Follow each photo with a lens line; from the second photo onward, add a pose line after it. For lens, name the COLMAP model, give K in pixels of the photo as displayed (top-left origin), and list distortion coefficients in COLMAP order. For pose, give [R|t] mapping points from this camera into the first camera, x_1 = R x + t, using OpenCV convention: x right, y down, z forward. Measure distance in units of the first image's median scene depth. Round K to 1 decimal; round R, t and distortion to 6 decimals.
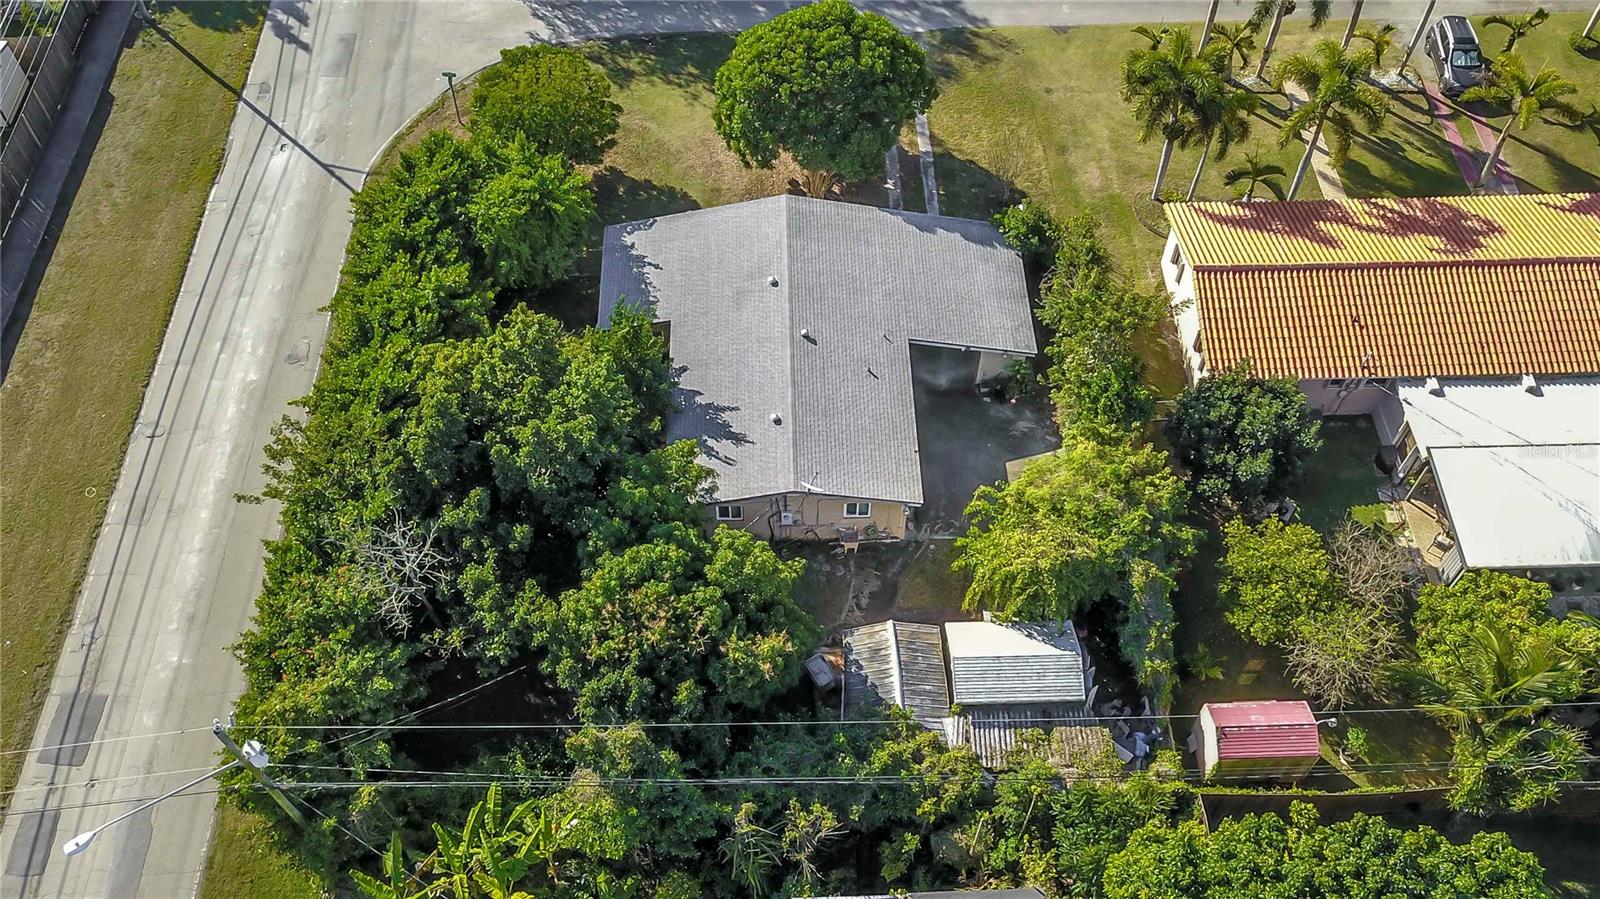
lens RADIAL K [[1396.2, 0, 790.9], [0, 1396.2, 449.3], [0, 0, 1]] dist [-0.042188, 0.003400]
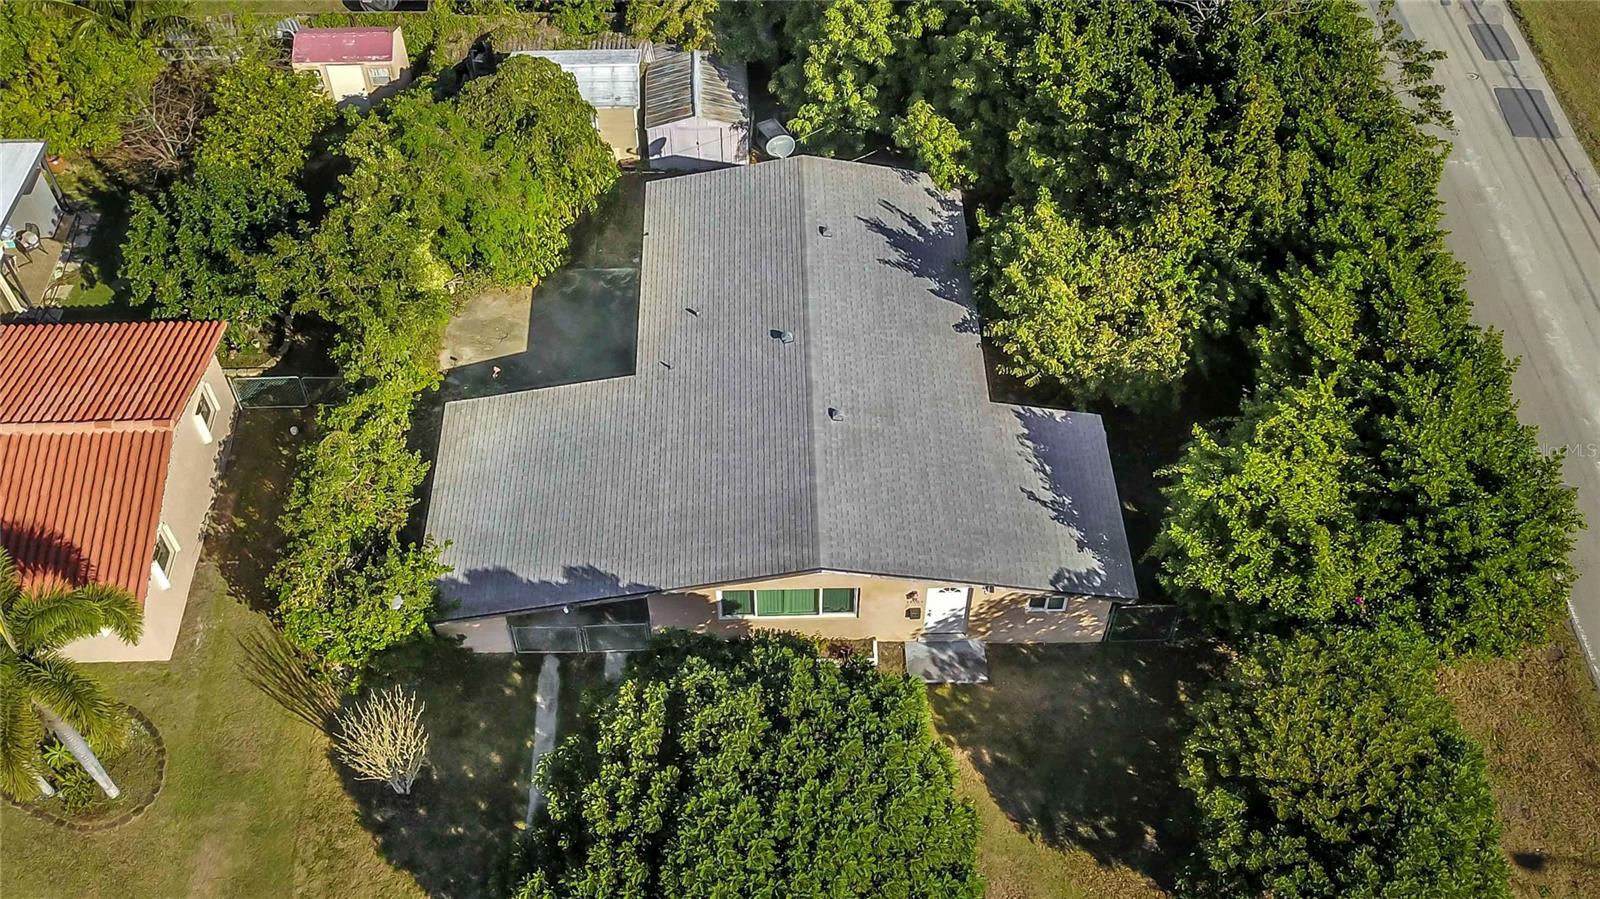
lens RADIAL K [[1519.3, 0, 800.0], [0, 1519.3, 449.5], [0, 0, 1]] dist [-0.098704, 0.125338]
pose [[-0.999979, 0.006071, 0.002411, 0.003076], [0.000767, -0.257314, 0.966328, -0.819188], [0.006487, 0.966309, 0.257304, 0.869839]]
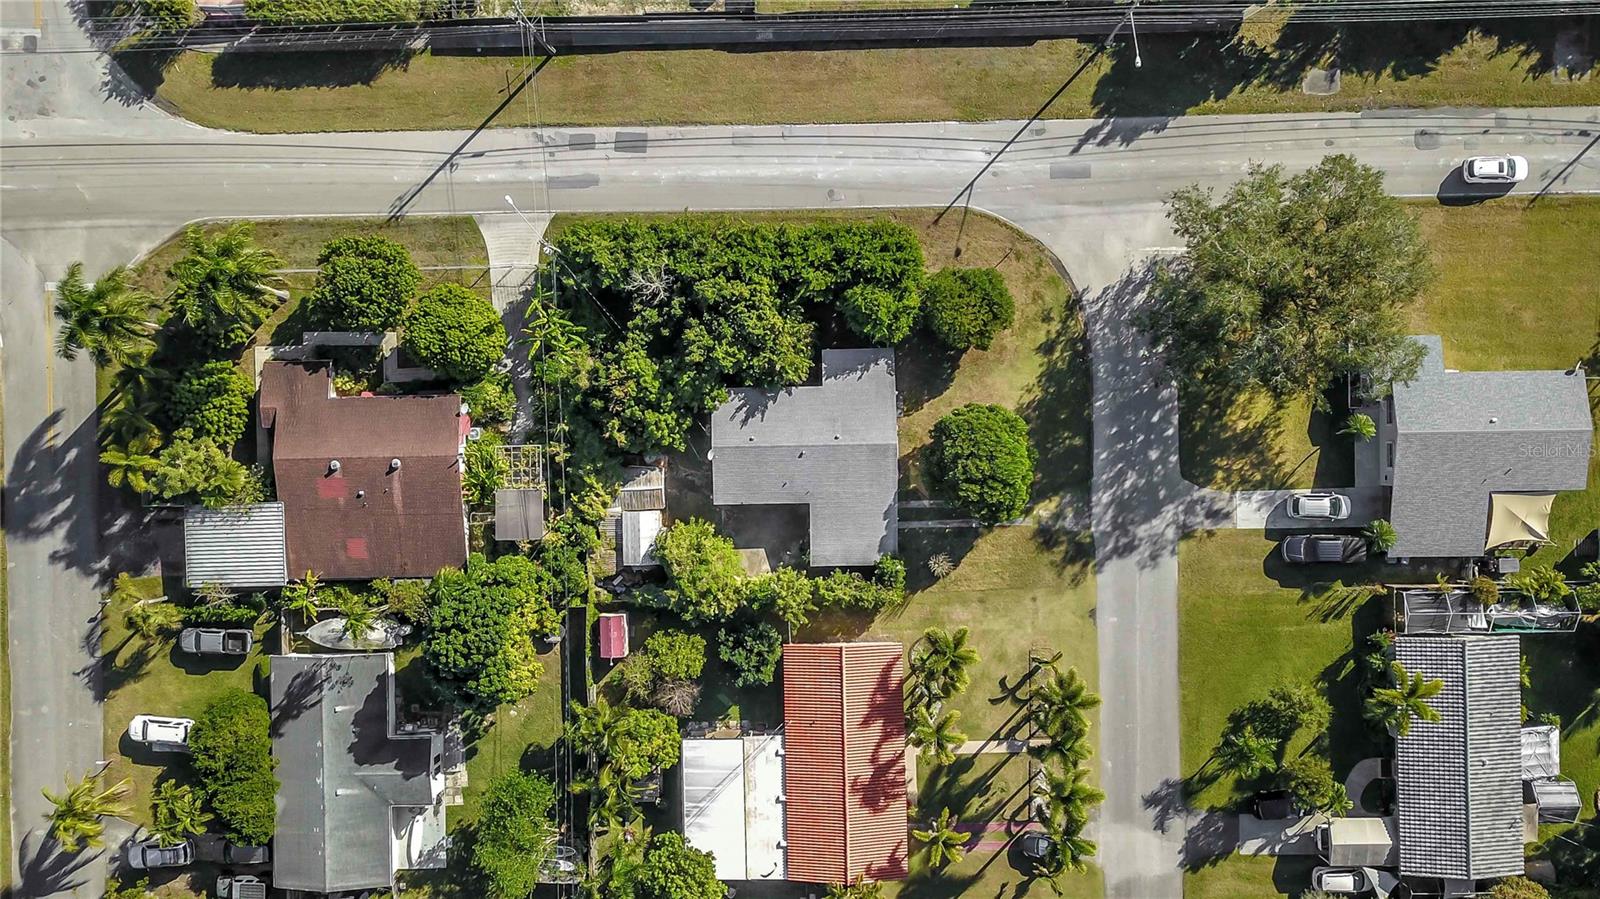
lens RADIAL K [[1236.4, 0, 790.3], [0, 1236.4, 453.9], [0, 0, 1]] dist [-0.066874, 0.062578]
pose [[-0.004850, 0.999970, 0.006065, 0.001540], [-0.796767, -0.007529, 0.604240, -1.184587], [0.604268, -0.001902, 0.796779, -0.476406]]
